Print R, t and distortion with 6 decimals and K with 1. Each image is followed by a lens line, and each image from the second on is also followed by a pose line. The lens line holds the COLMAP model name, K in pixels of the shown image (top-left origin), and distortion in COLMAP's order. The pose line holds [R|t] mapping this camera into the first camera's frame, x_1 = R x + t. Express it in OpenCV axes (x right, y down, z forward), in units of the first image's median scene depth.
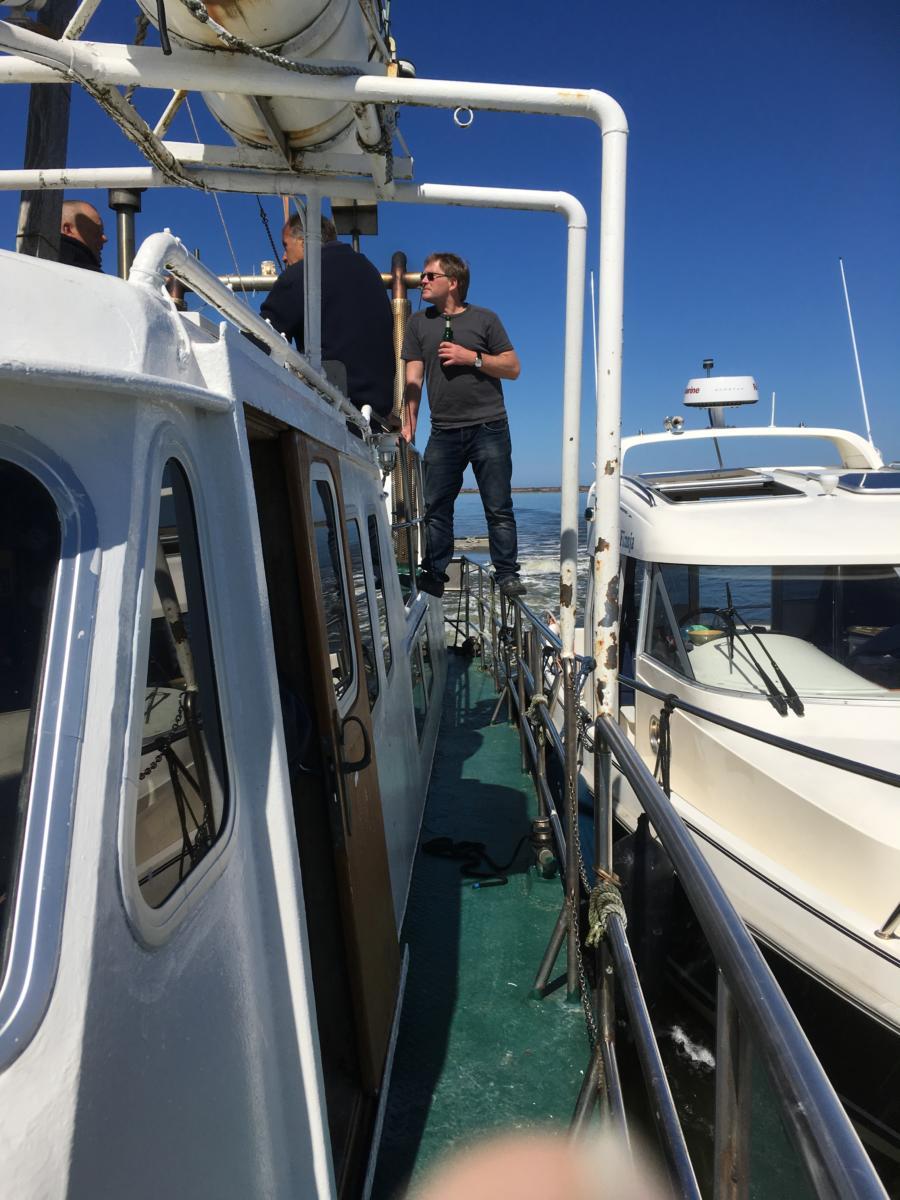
lens RADIAL K [[1023.7, 0, 450.0], [0, 1023.7, 600.0], [0, 0, 1]] dist [0.035700, -0.001720]
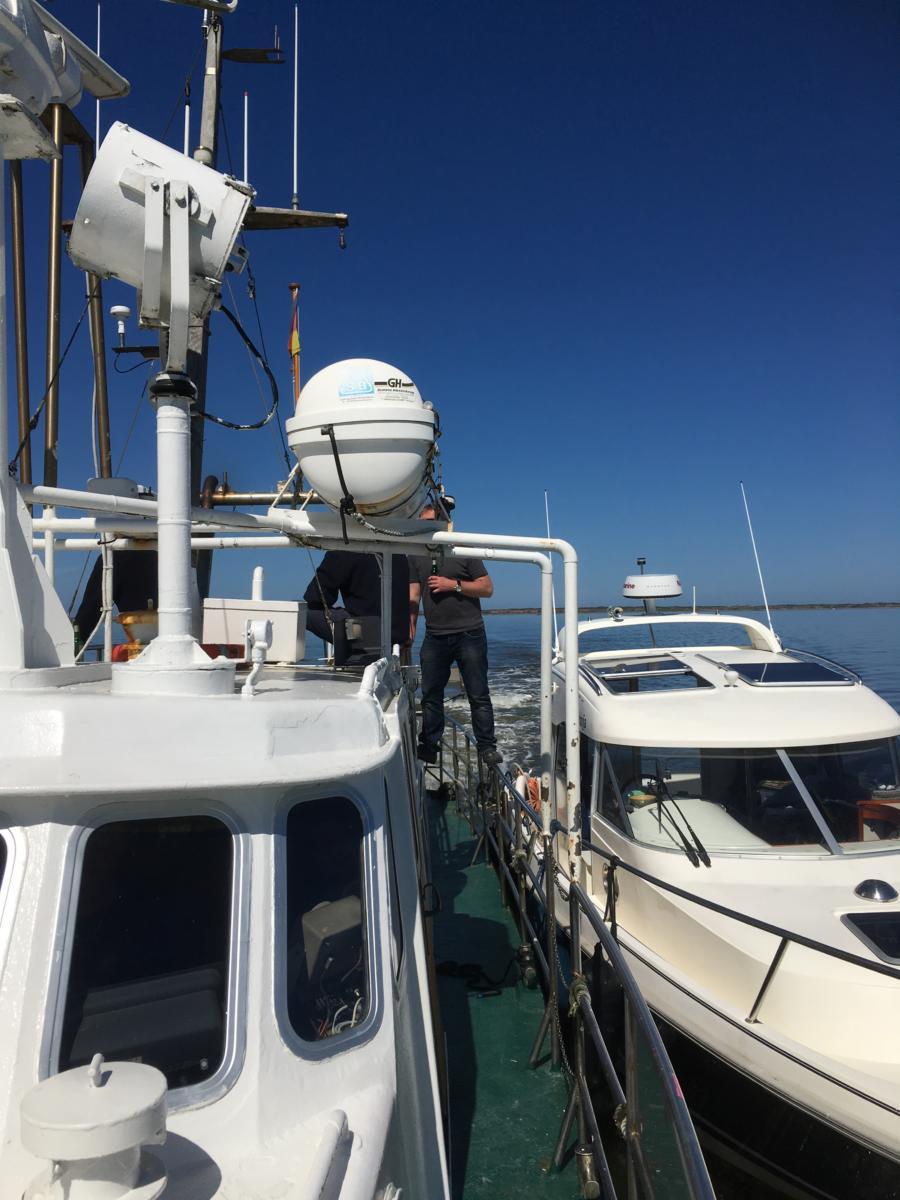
lens RADIAL K [[1064.5, 0, 429.2], [0, 1064.5, 581.5], [0, 0, 1]] dist [0.044331, 0.006968]
pose [[0.999397, -0.000826, 0.034703, -0.080940], [0.005012, 0.992674, -0.120720, -0.089502], [-0.034349, 0.120822, 0.992080, -0.436488]]
